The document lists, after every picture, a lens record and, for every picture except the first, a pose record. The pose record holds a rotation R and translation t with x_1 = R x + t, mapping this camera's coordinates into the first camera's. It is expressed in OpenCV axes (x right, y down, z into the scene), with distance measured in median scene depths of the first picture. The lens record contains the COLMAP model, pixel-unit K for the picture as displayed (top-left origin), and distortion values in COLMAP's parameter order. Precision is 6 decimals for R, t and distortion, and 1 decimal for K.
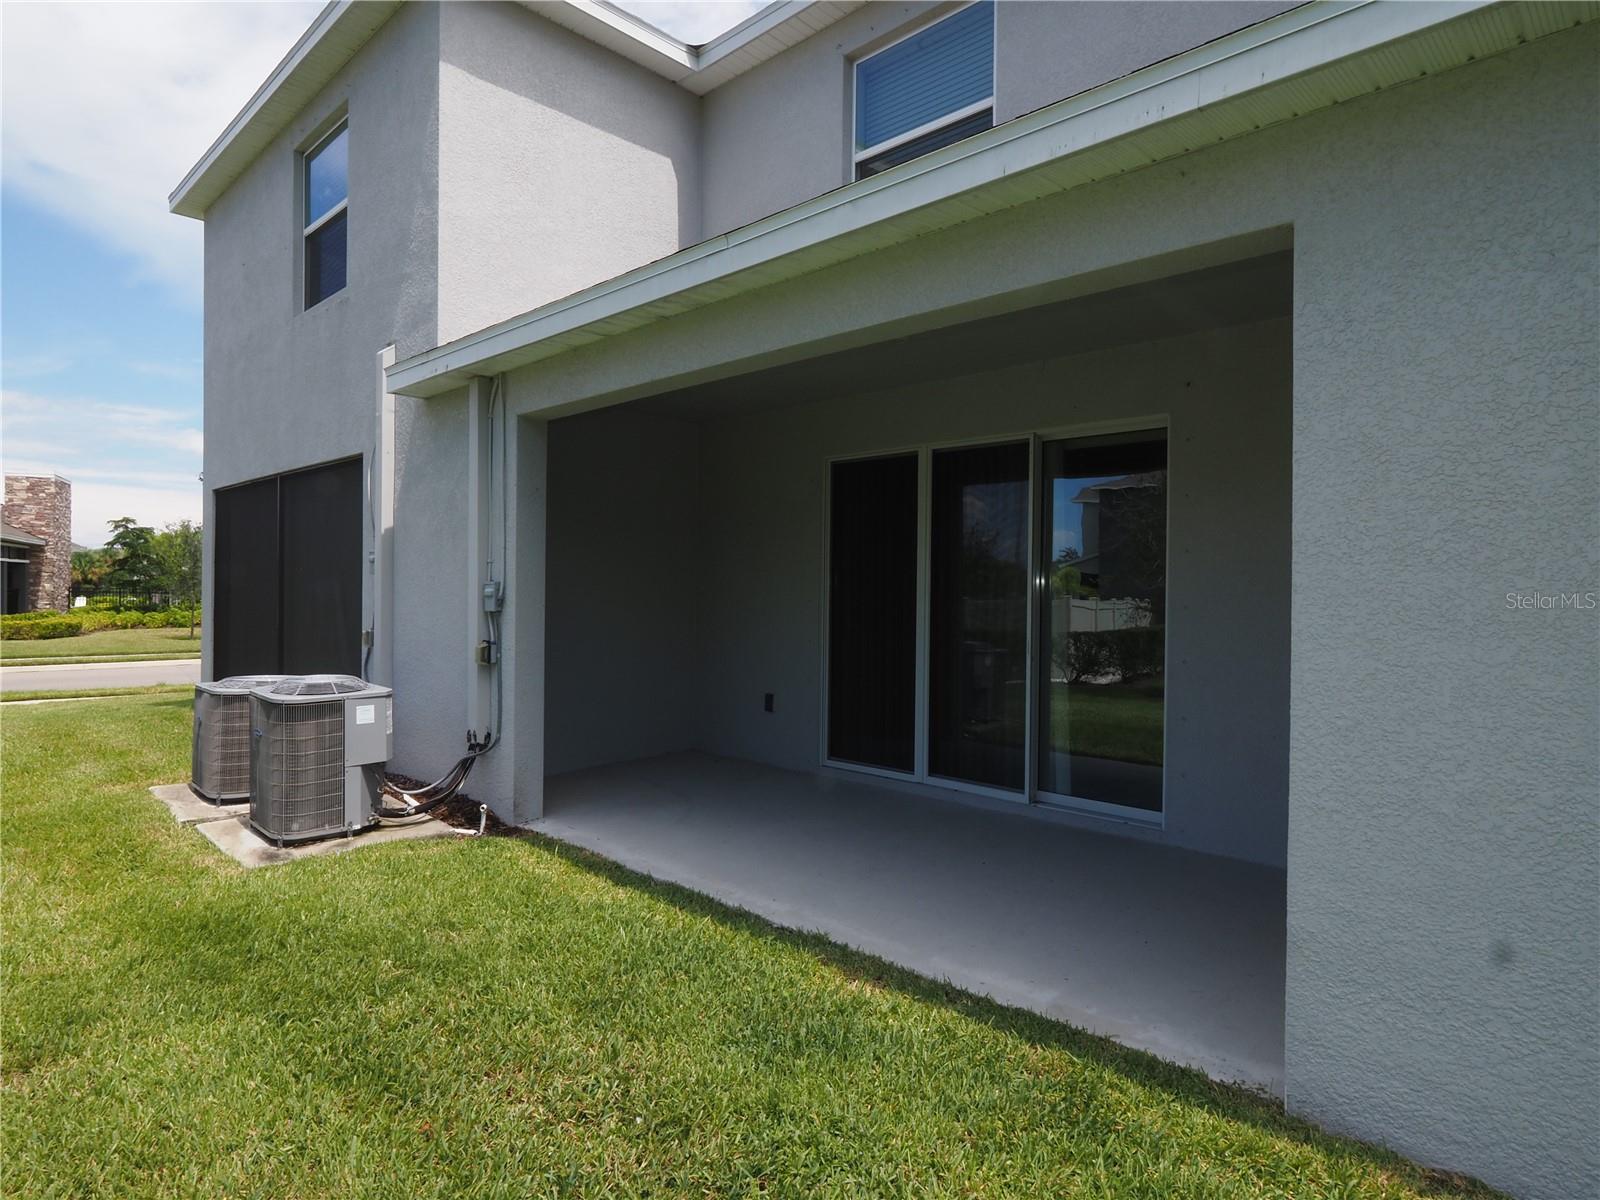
lens RADIAL K [[938.2, 0, 800.0], [0, 938.2, 600.0], [0, 0, 1]] dist [-0.002372, -0.001790]
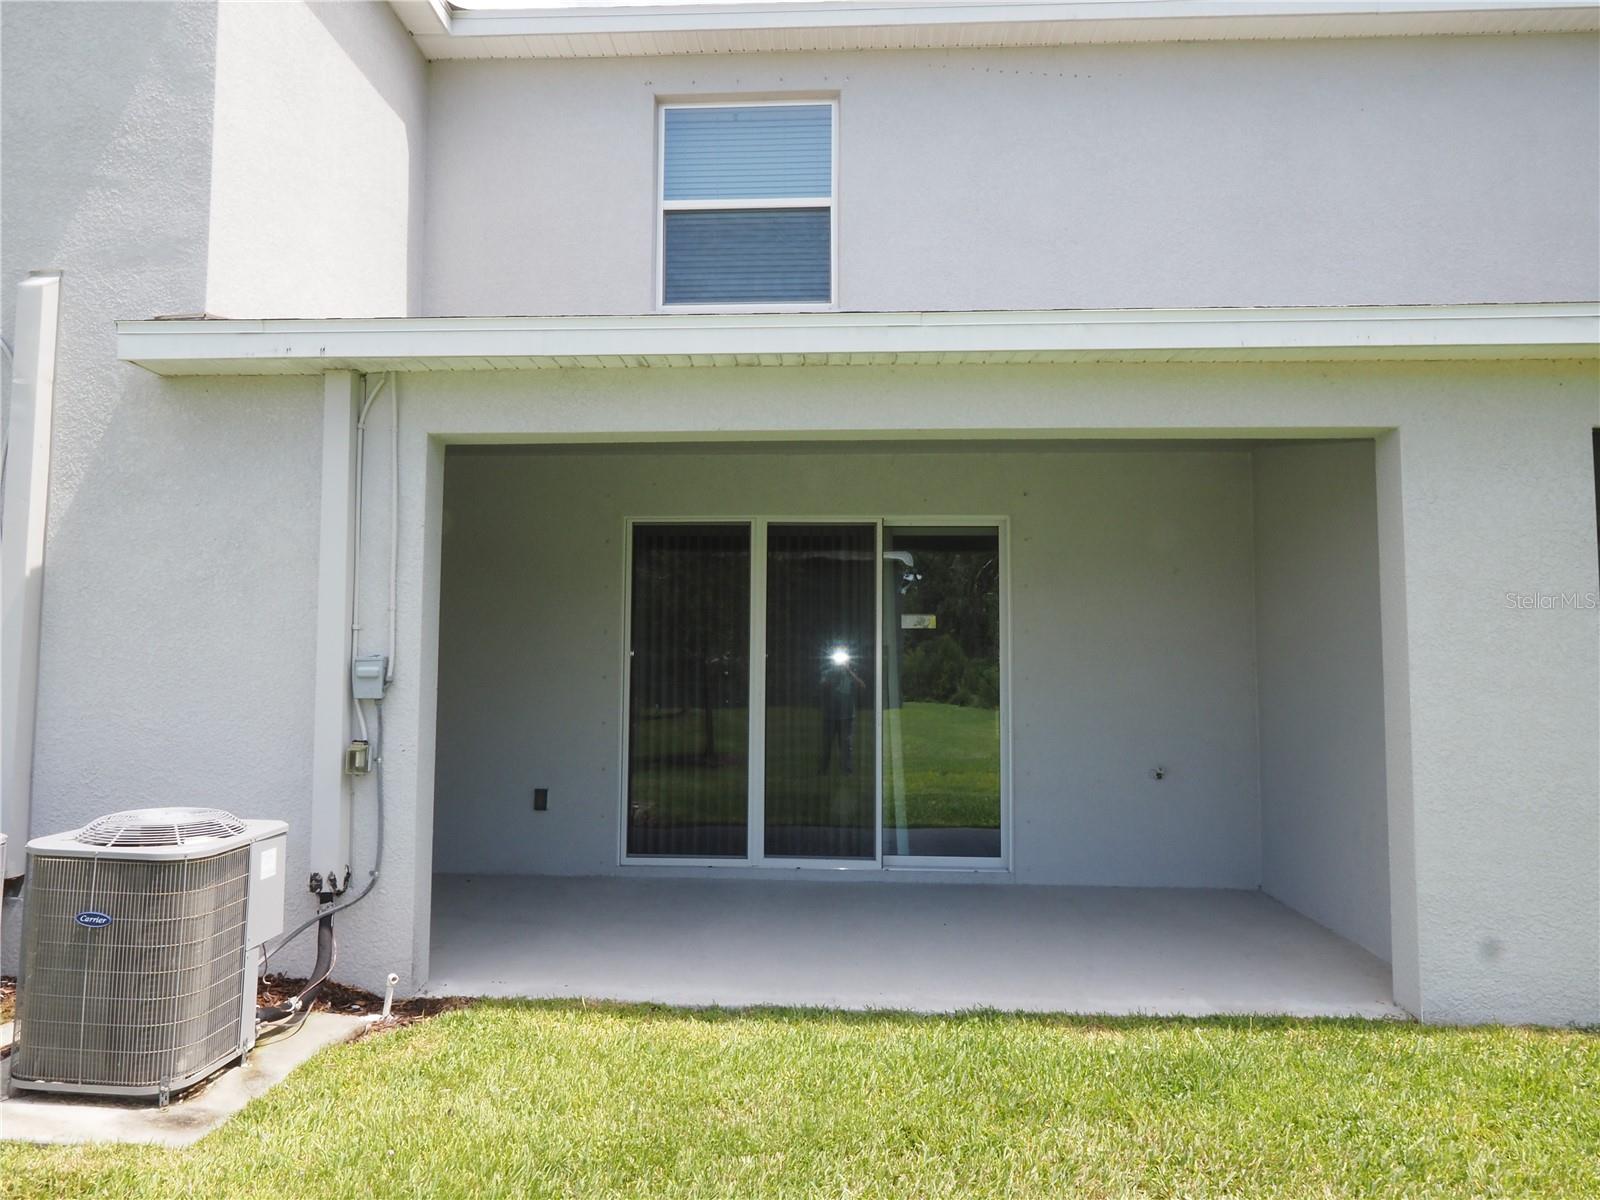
lens RADIAL K [[1024.7, 0, 800.0], [0, 1024.7, 600.0], [0, 0, 1]] dist [-0.002543, -0.000064]
pose [[0.742085, 0.036839, 0.669293, -0.672075], [0.008175, 0.997917, -0.063991, -0.011309], [-0.670256, 0.052959, 0.740238, 0.222094]]
